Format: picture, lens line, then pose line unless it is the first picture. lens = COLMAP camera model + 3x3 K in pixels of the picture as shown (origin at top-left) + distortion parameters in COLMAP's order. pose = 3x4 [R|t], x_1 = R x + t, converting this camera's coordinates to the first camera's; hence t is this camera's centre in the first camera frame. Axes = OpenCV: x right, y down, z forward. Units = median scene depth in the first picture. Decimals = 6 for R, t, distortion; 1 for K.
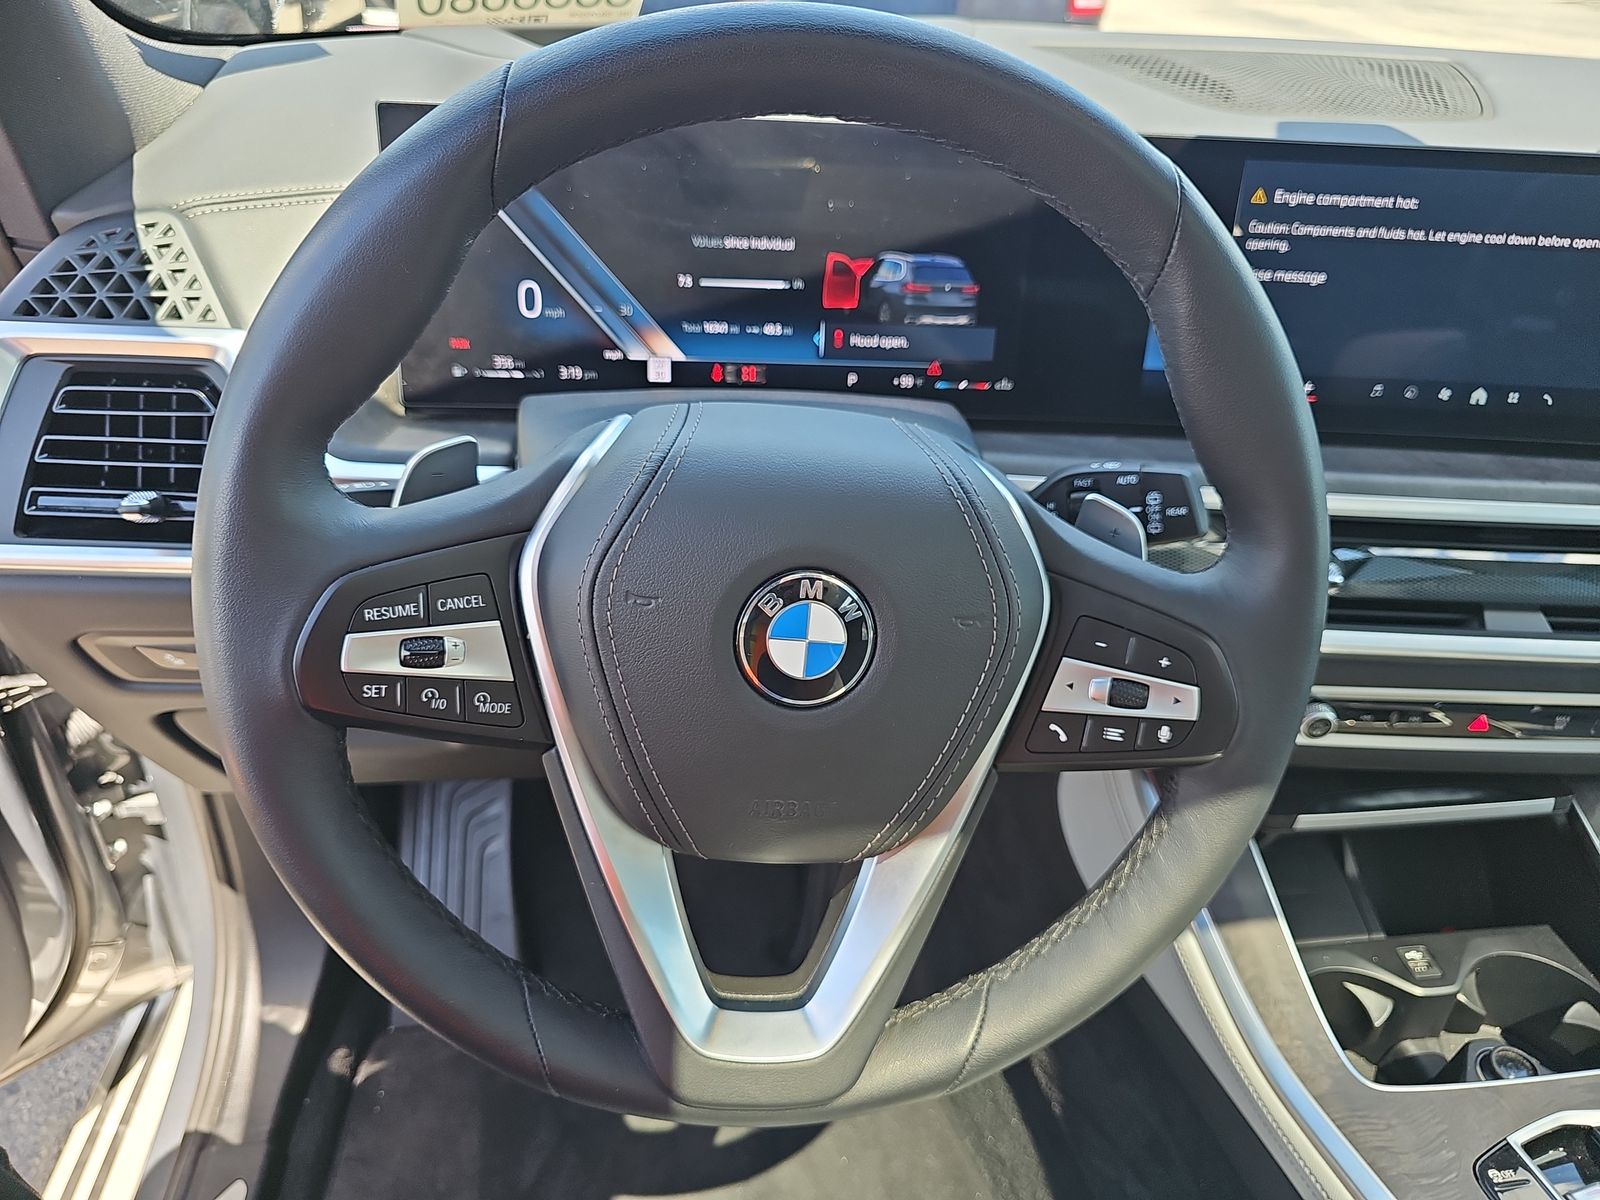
lens RADIAL K [[1078.5, 0, 800.0], [0, 1078.5, 600.0], [0, 0, 1]] dist [-0.002434, -0.005632]
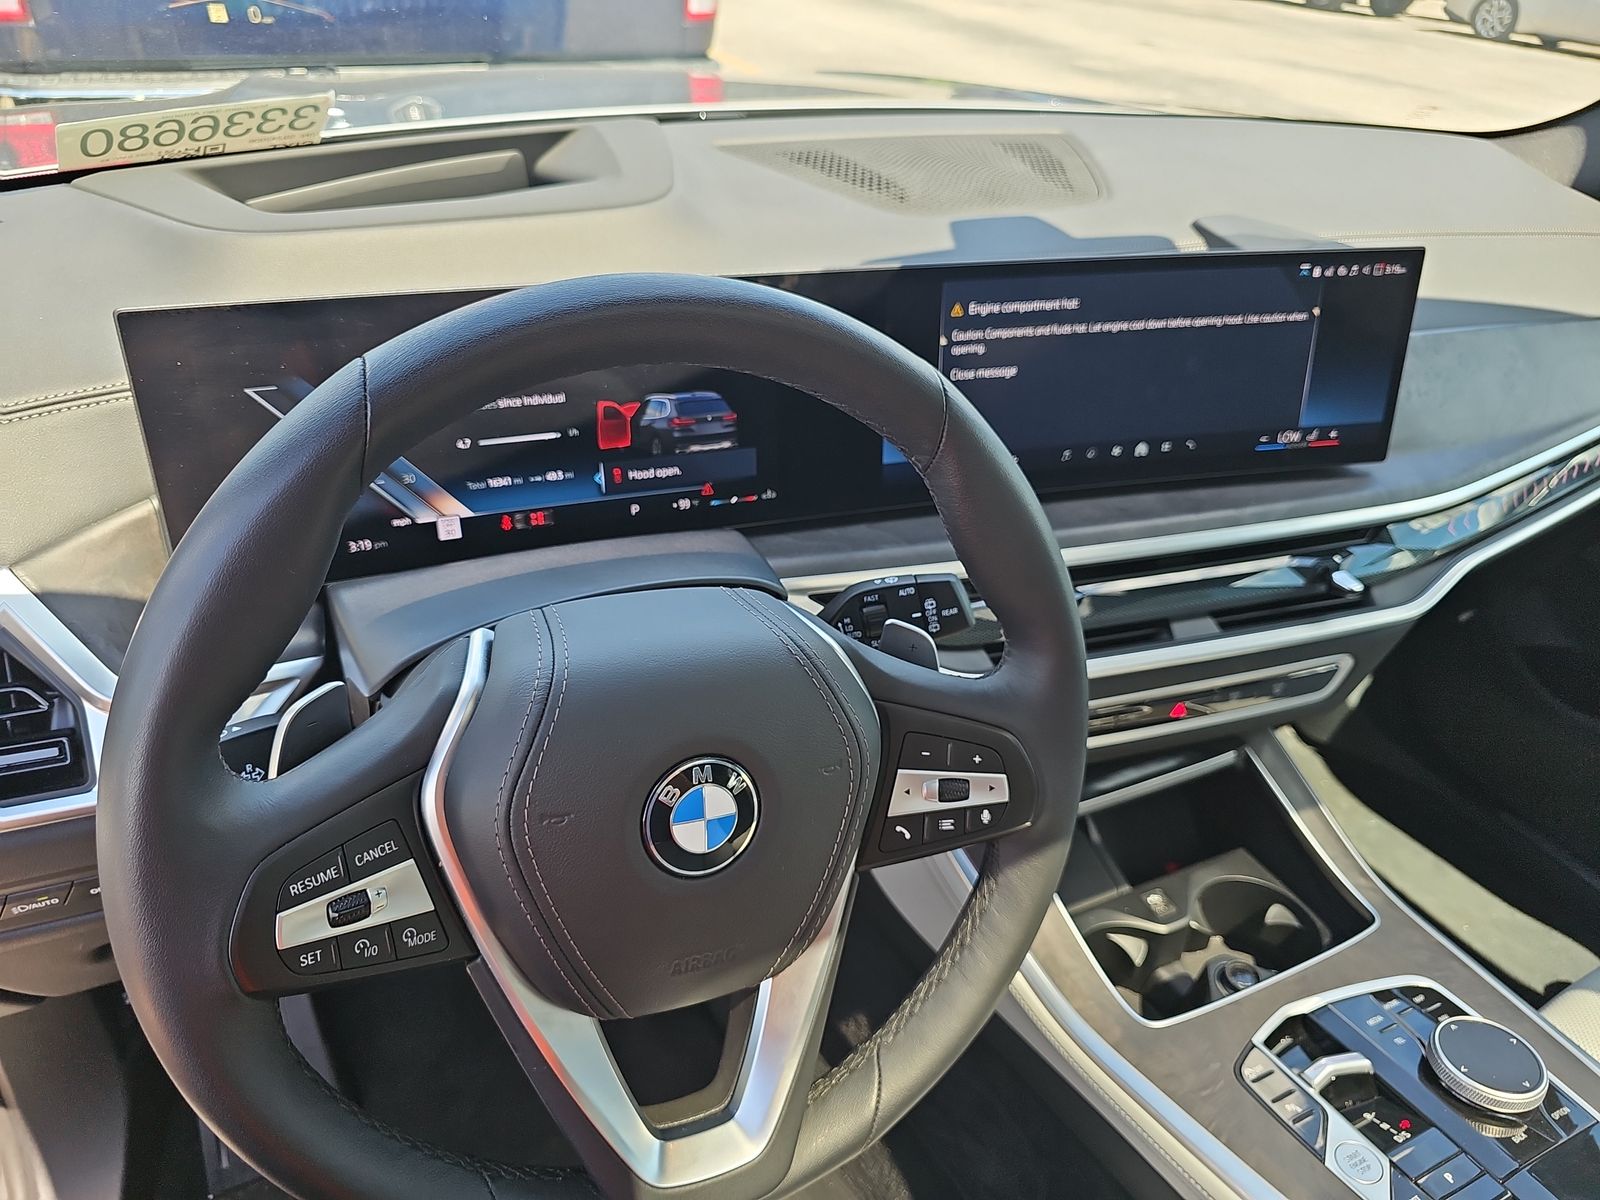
lens RADIAL K [[1070.2, 0, 790.2], [0, 1070.2, 609.9], [0, 0, 1]] dist [0.027920, -0.016355]
pose [[0.950374, -0.164641, 0.263975, -0.106865], [0.157323, 0.986342, 0.048779, -0.138798], [-0.268401, -0.004829, 0.963295, -0.075628]]
